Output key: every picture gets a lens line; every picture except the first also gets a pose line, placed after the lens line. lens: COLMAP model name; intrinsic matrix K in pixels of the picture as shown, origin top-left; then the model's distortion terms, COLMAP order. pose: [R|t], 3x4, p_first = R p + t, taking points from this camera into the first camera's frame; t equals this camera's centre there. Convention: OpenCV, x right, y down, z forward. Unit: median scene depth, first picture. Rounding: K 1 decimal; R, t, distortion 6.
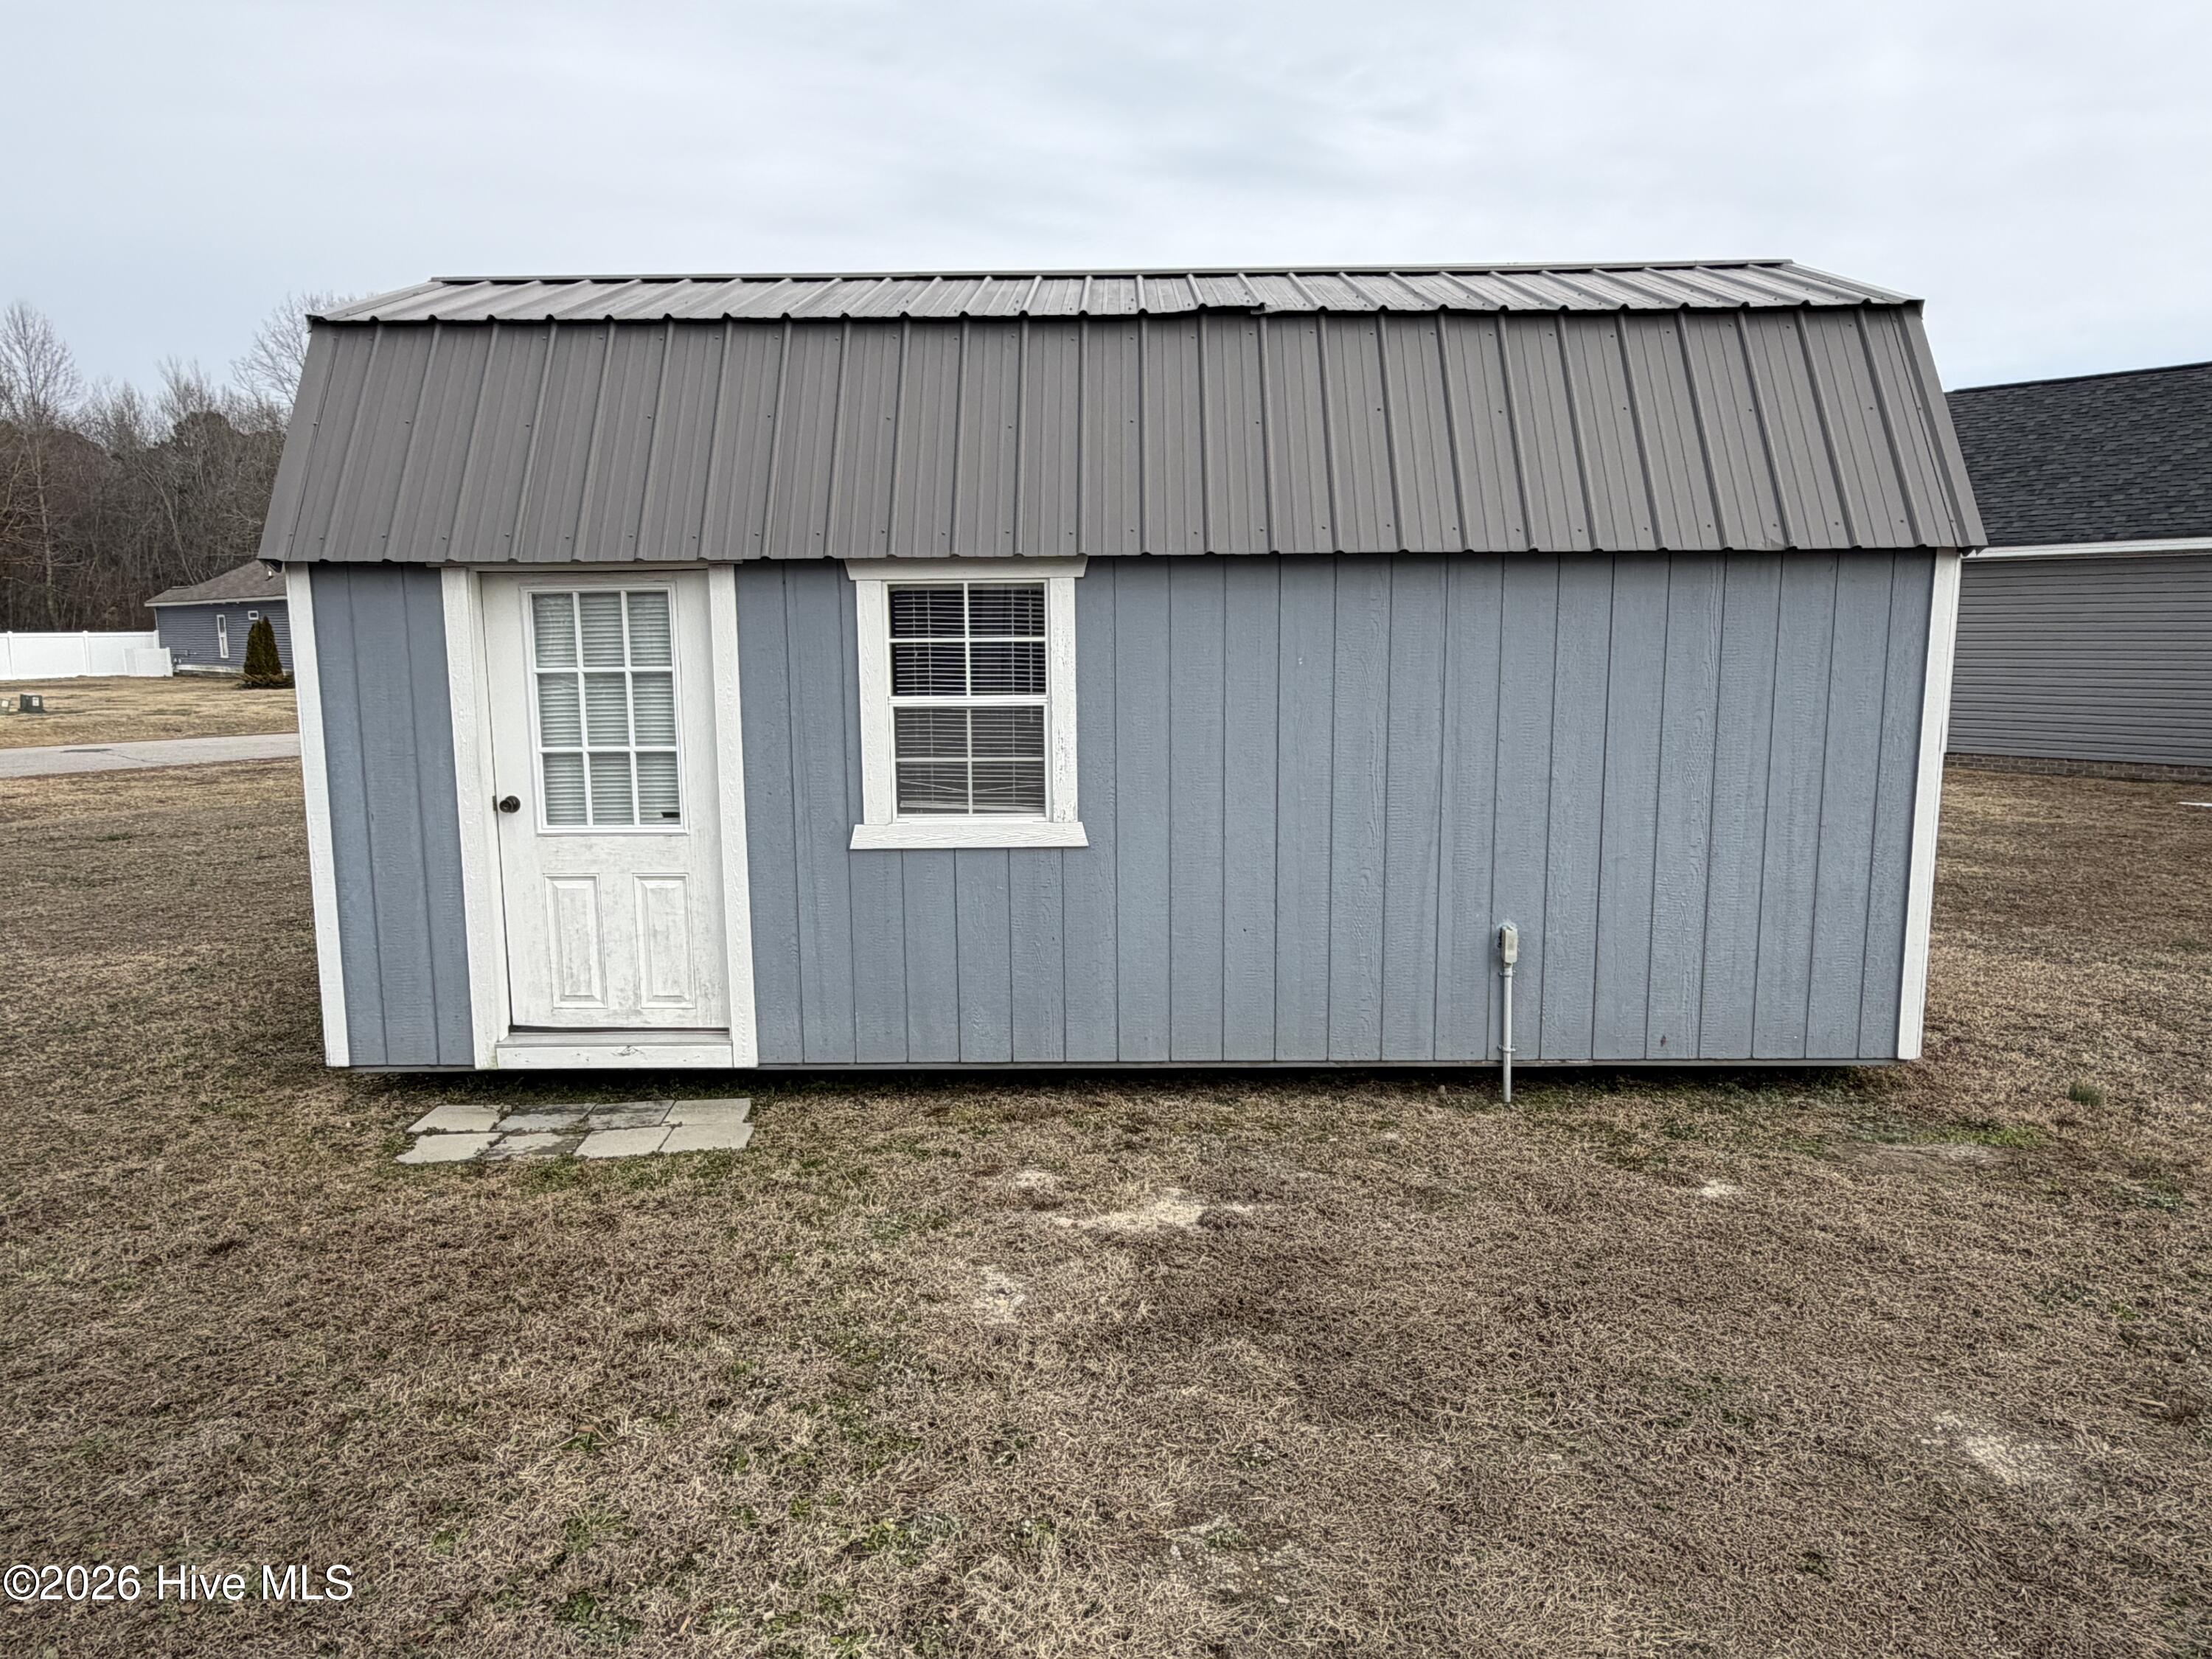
lens RADIAL K [[1416.0, 0, 1105.2], [0, 1416.0, 837.9], [0, 0, 1]] dist [-0.000256, 0.000743]
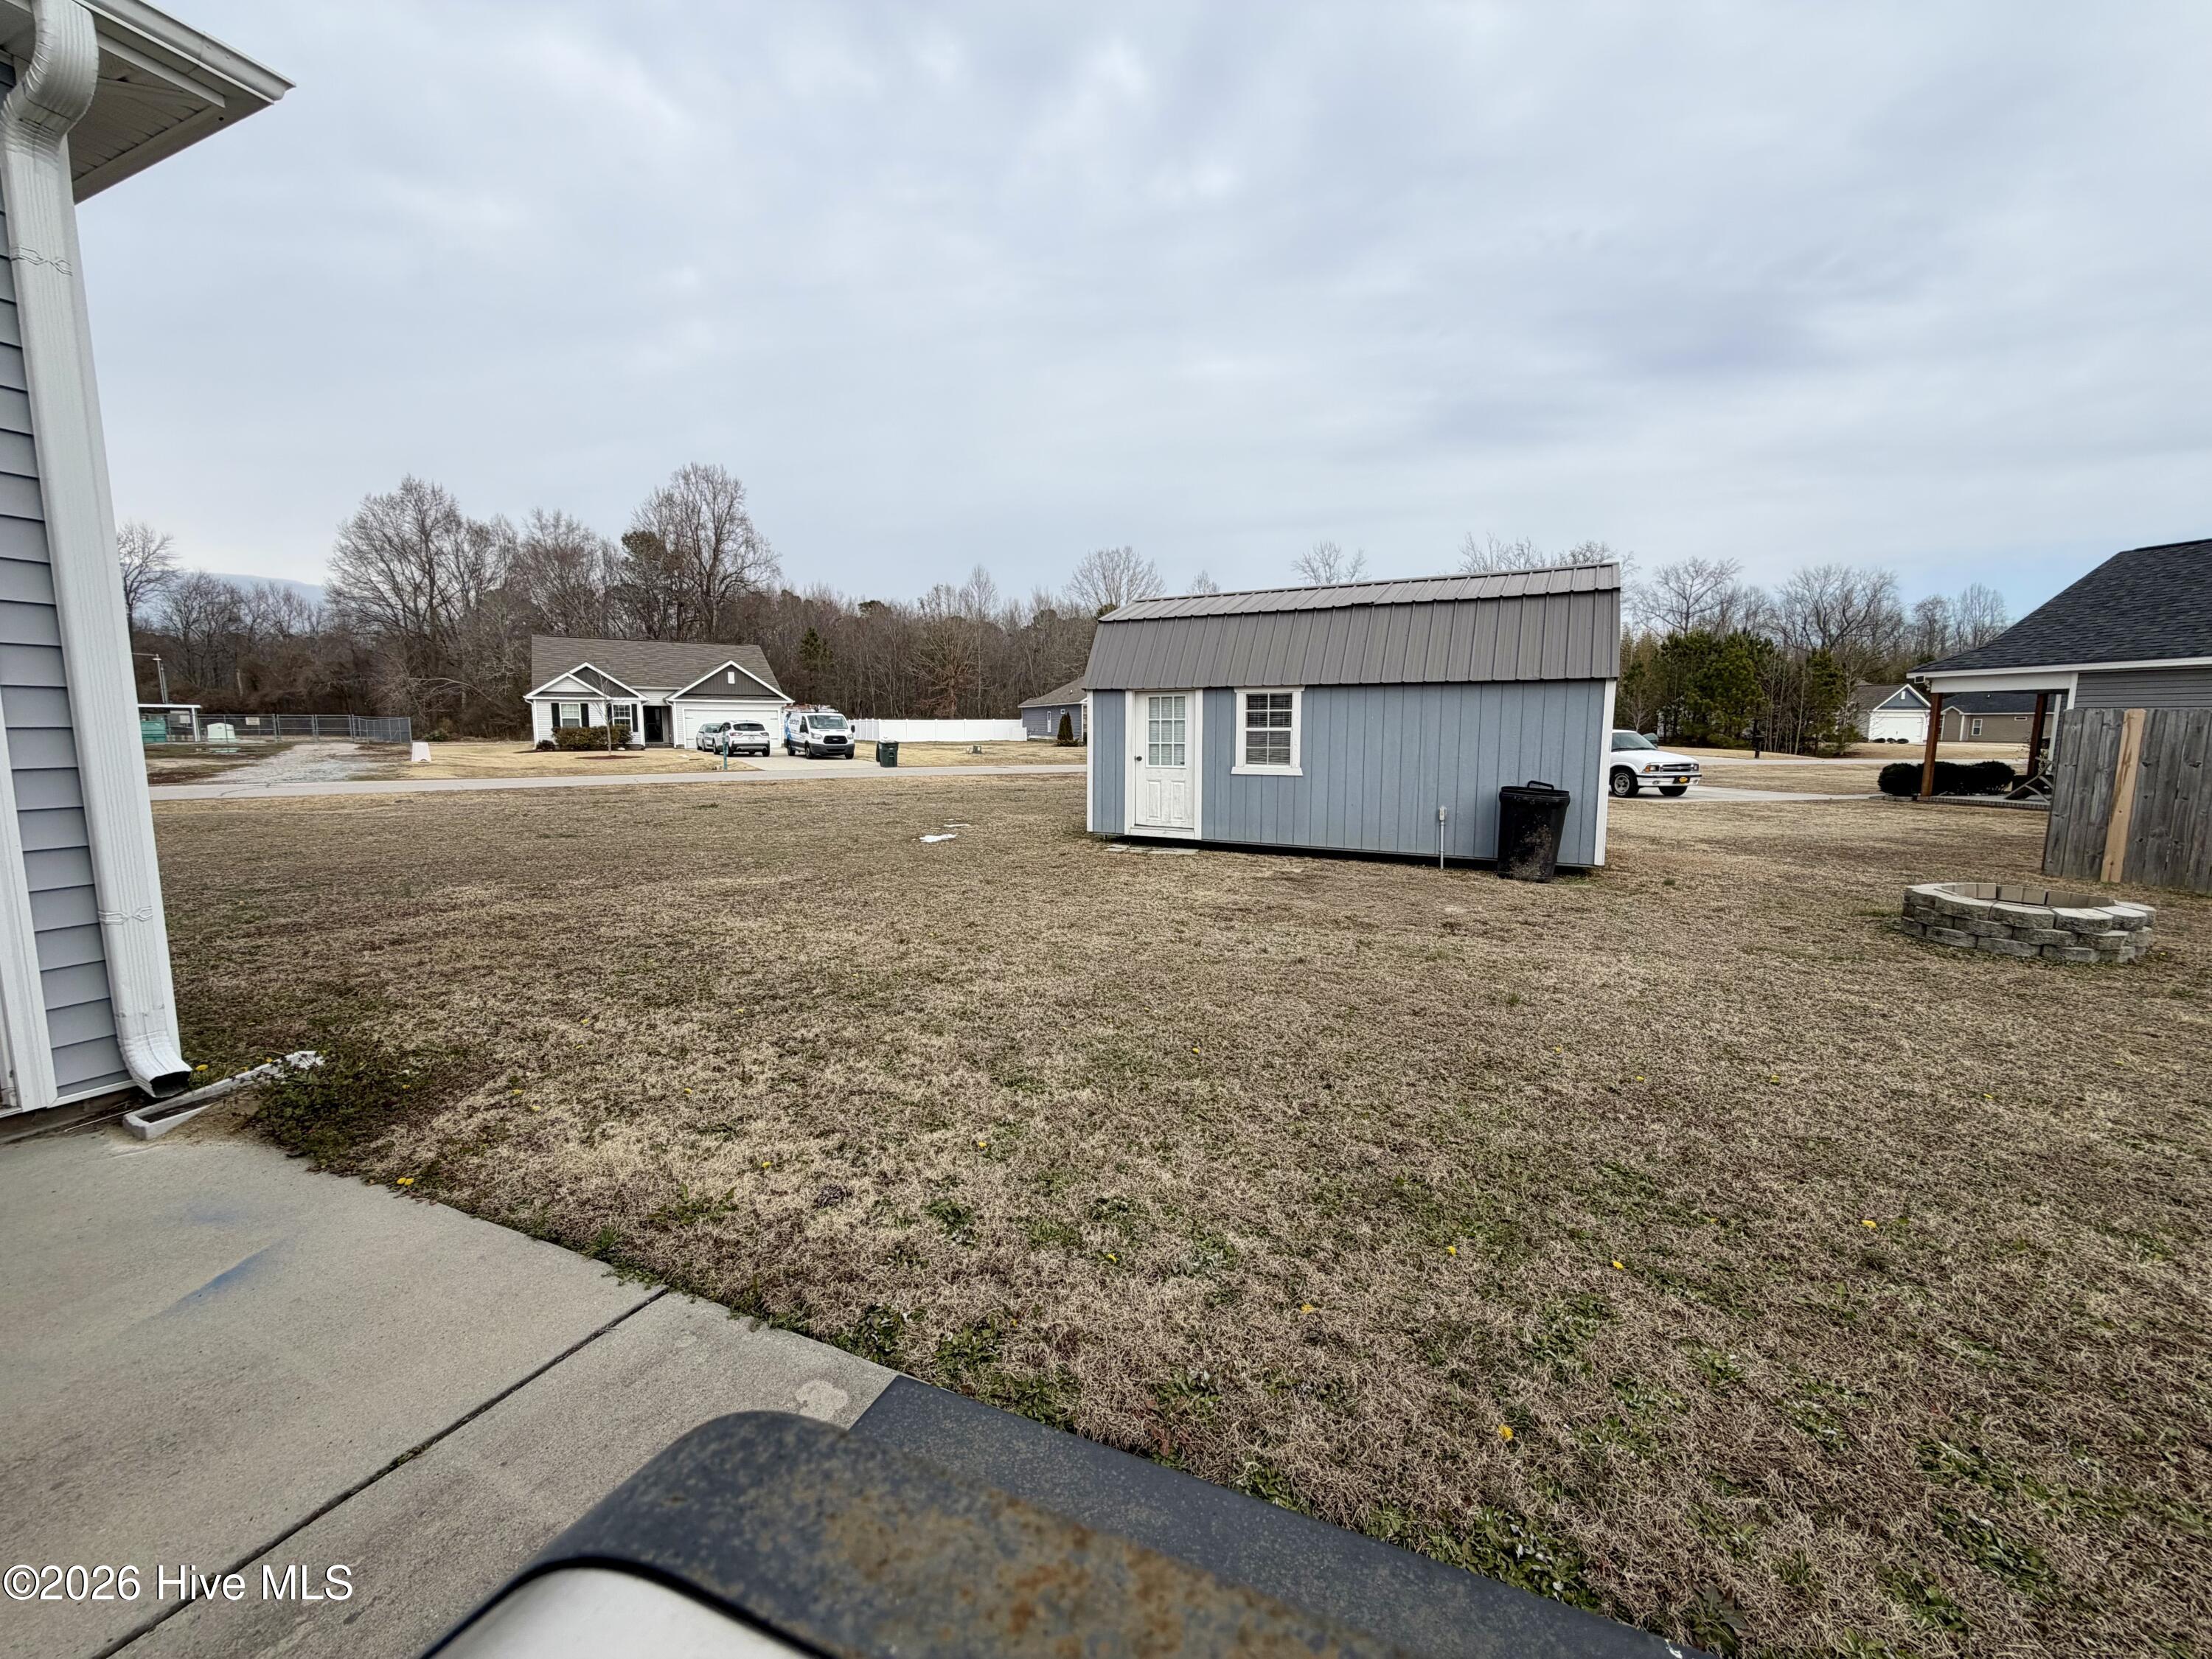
lens RADIAL K [[914.2, 0, 1119.3], [0, 914.2, 828.5], [0, 0, 1]] dist [0.001195, 0.000642]
pose [[0.891502, 0.058327, -0.449246, 0.545308], [-0.072725, 0.997242, -0.014844, 0.182877], [0.447141, 0.045905, 0.893285, -0.999704]]
